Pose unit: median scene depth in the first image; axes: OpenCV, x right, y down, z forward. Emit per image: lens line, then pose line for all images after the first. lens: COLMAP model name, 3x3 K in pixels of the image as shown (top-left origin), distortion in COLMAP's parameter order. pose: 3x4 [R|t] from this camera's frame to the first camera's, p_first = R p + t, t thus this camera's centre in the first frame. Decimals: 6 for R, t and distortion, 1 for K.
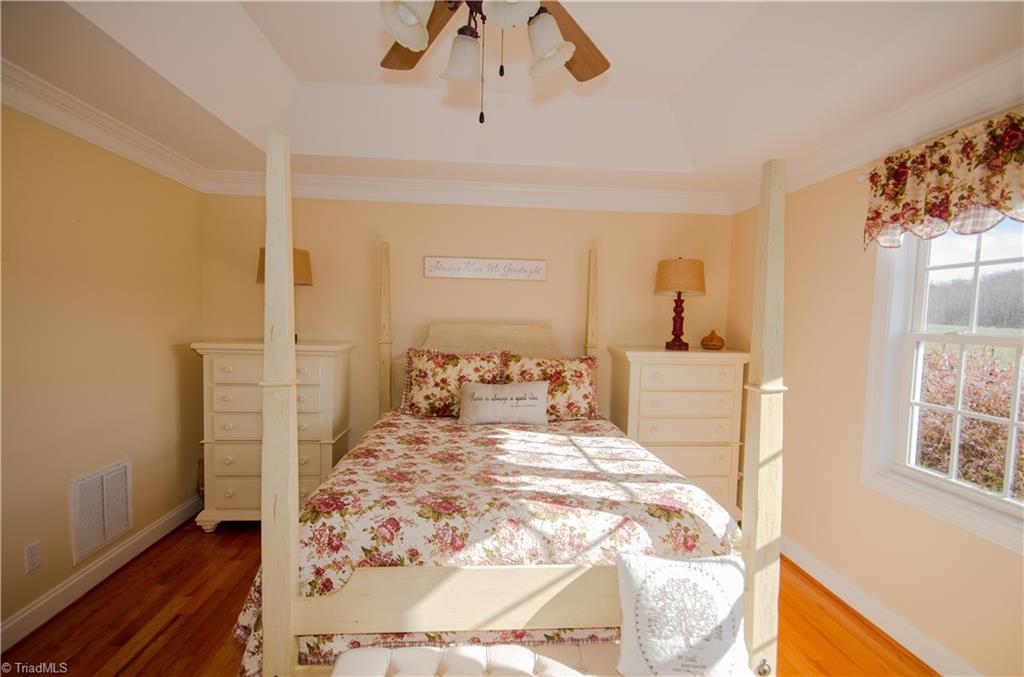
lens RADIAL K [[494.2, 0, 512.3], [0, 494.2, 347.5], [0, 0, 1]] dist [0.010552, -0.002679]
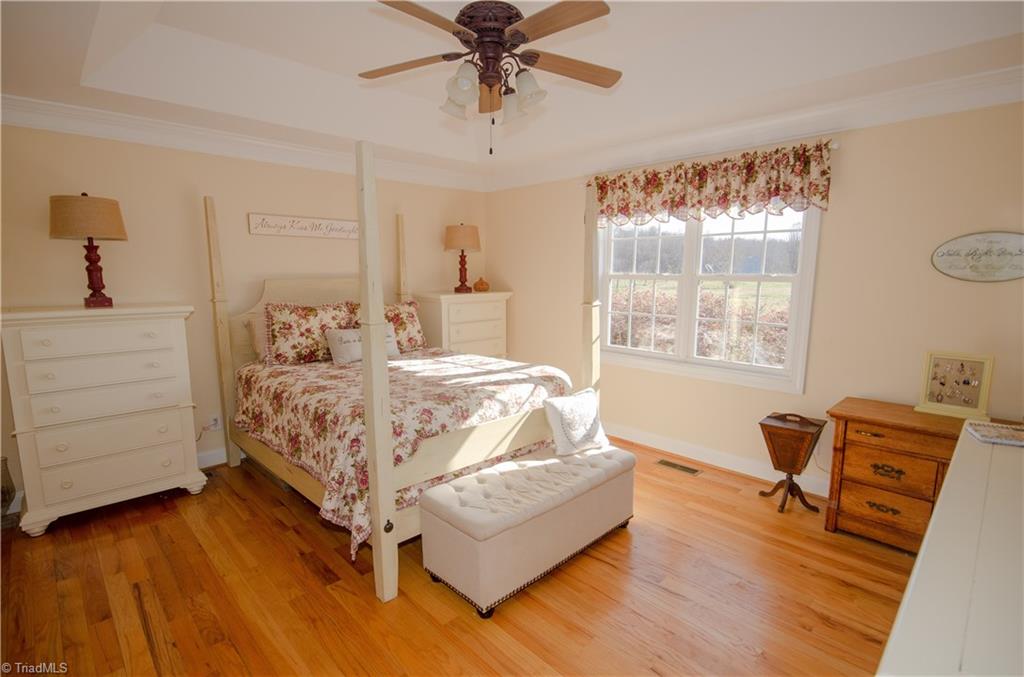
lens RADIAL K [[494.2, 0, 508.3], [0, 494.2, 344.3], [0, 0, 1]] dist [0.010552, -0.002679]
pose [[0.774750, -0.117976, 0.621164, -0.695471], [0.059156, 0.991653, 0.114560, -0.004169], [-0.629495, -0.052009, 0.775262, -0.226947]]
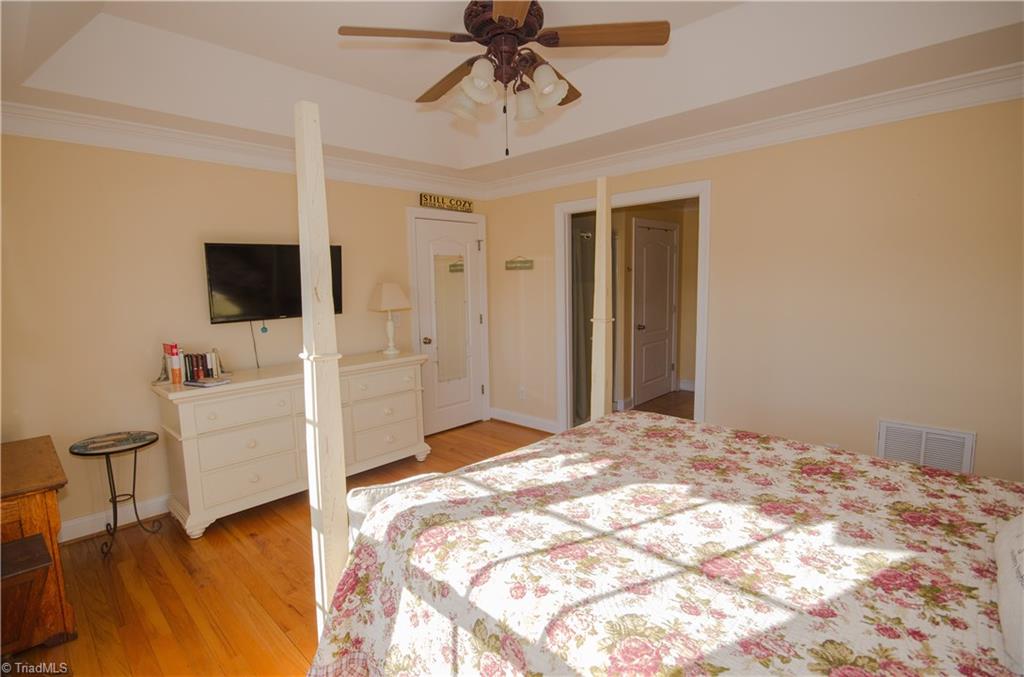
lens RADIAL K [[494.2, 0, 511.1], [0, 494.2, 340.6], [0, 0, 1]] dist [0.010552, -0.002679]
pose [[-0.747833, 0.075023, -0.659634, 0.585130], [-0.040617, 0.986563, 0.158254, -0.074004], [0.662643, 0.145140, -0.734737, 1.314190]]
